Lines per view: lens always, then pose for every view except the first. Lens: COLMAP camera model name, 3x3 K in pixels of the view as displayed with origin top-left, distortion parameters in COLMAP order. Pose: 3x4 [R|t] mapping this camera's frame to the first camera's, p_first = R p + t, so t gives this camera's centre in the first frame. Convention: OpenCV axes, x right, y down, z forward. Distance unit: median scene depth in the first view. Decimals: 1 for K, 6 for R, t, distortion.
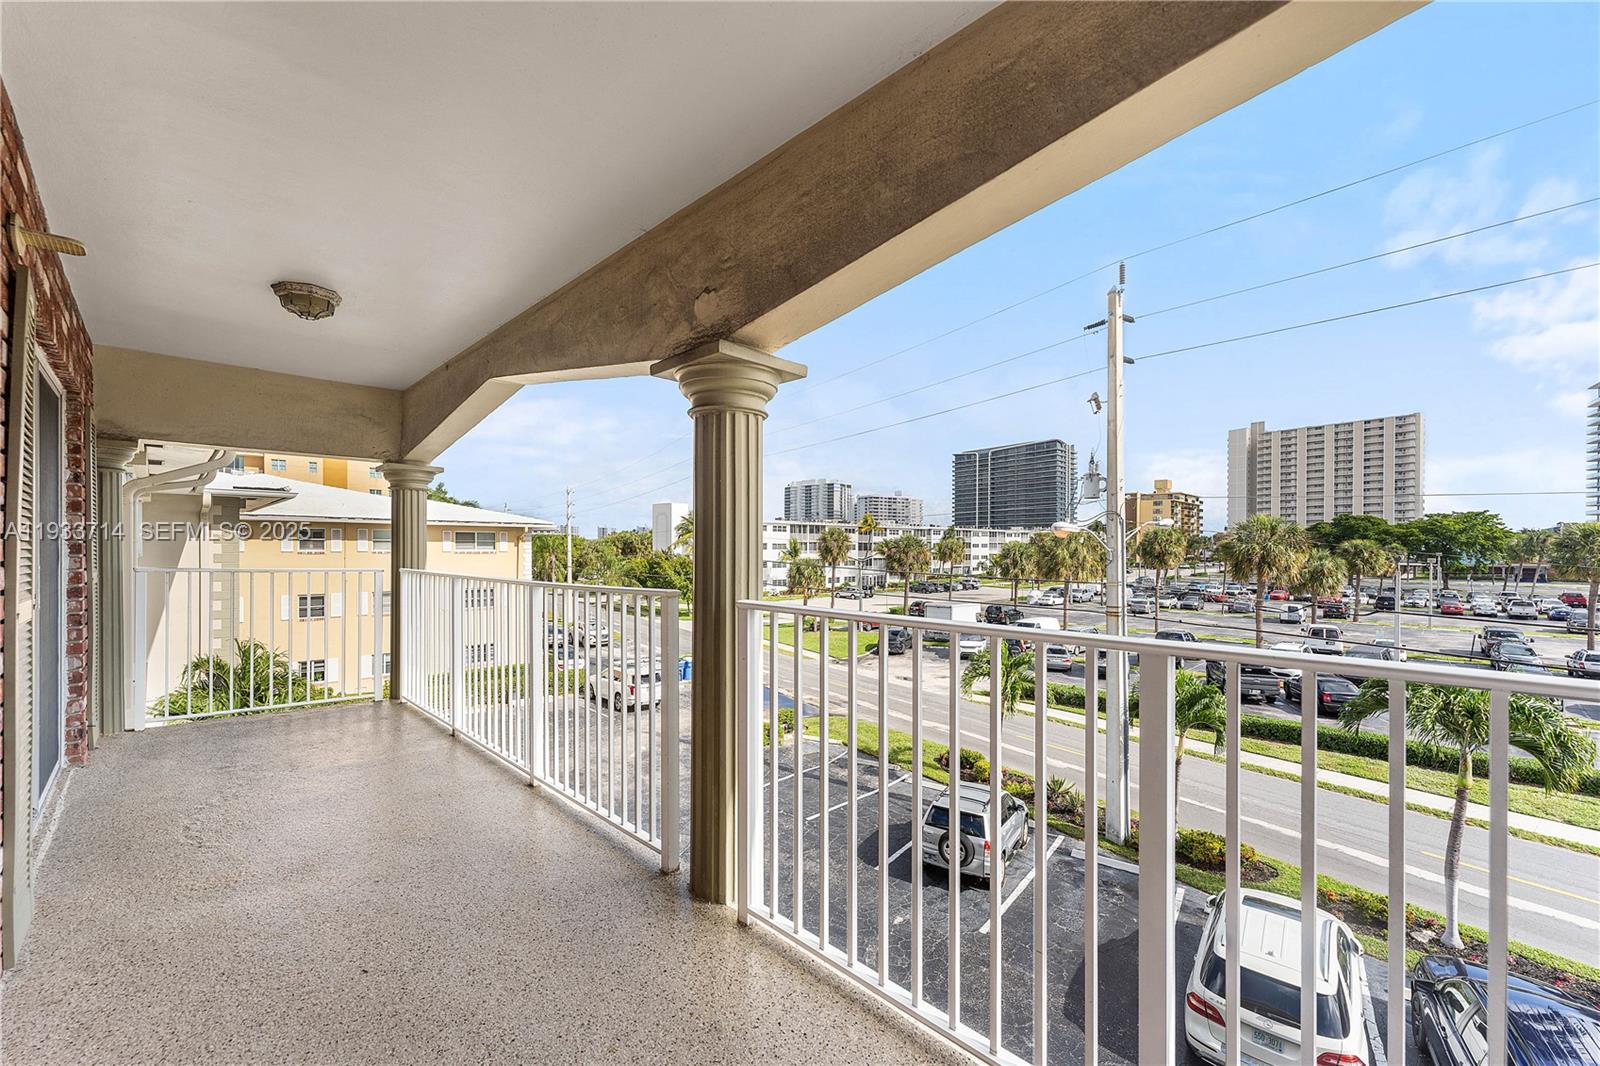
lens RADIAL K [[654.8, 0, 795.8], [0, 654.8, 549.6], [0, 0, 1]] dist [0.007417, -0.000746]
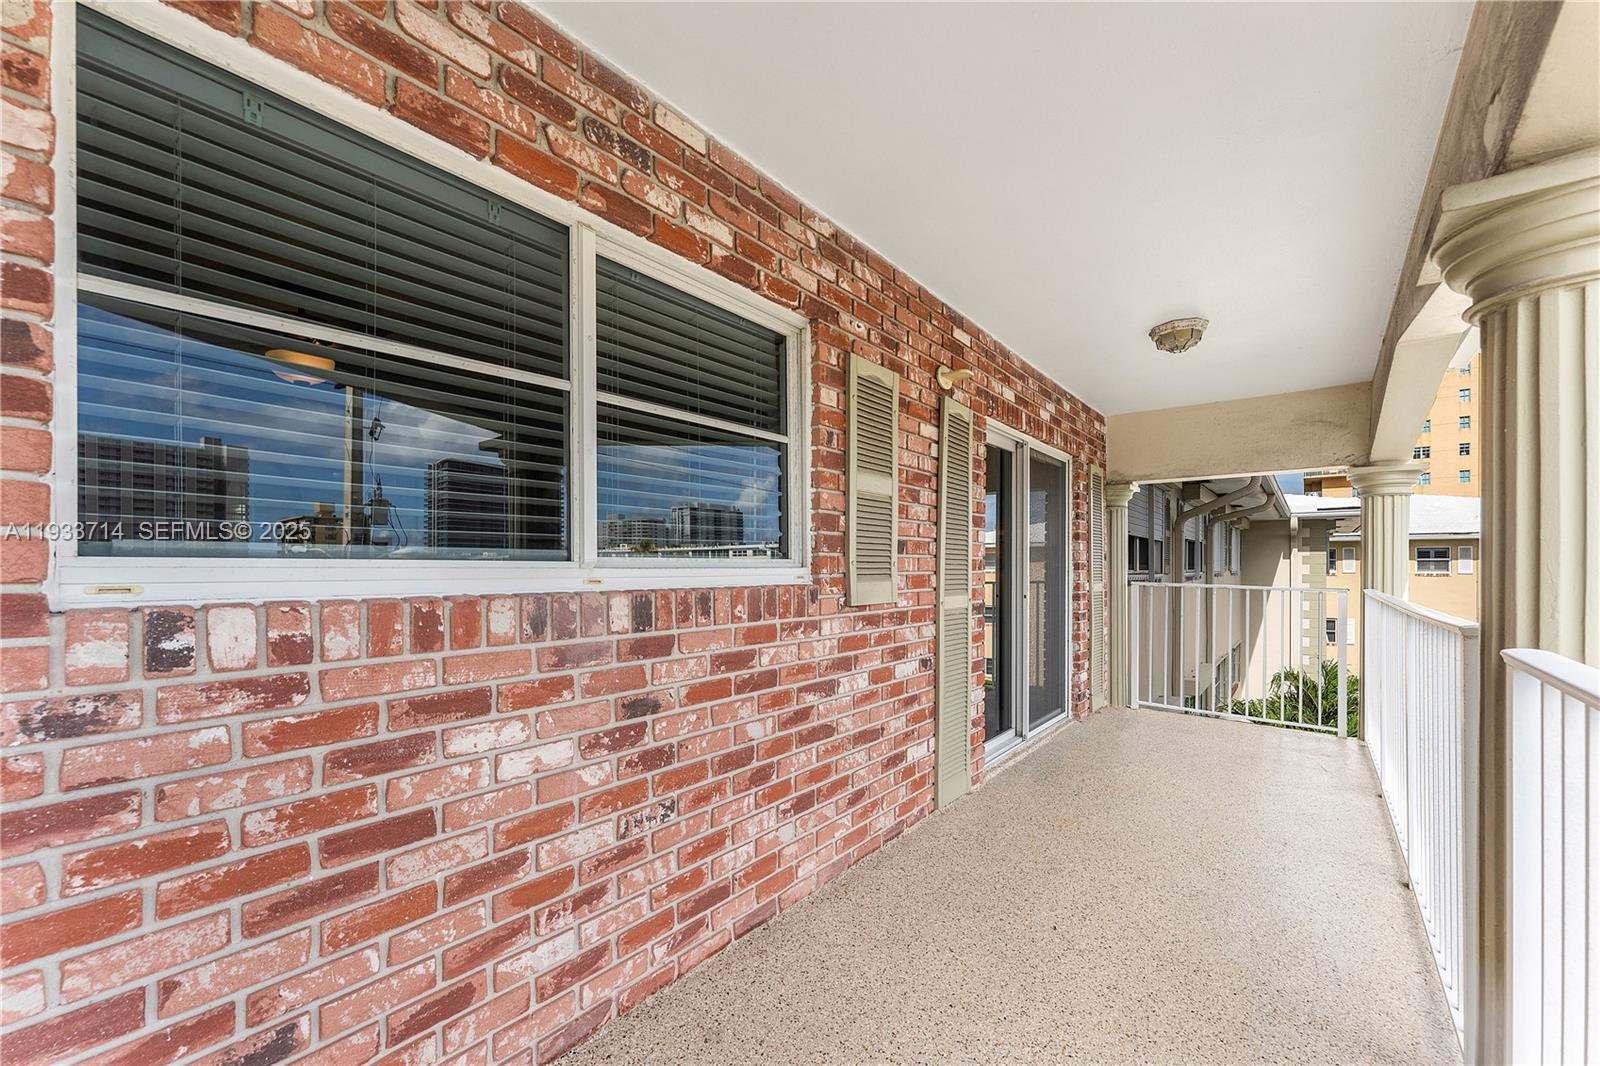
lens RADIAL K [[654.8, 0, 791.5], [0, 654.8, 570.2], [0, 0, 1]] dist [0.007417, -0.000746]
pose [[0.116759, -0.000328, -0.993160, 0.112331], [-0.002877, 0.999996, -0.000668, 0.004403], [0.993156, 0.002936, 0.116758, 0.105982]]
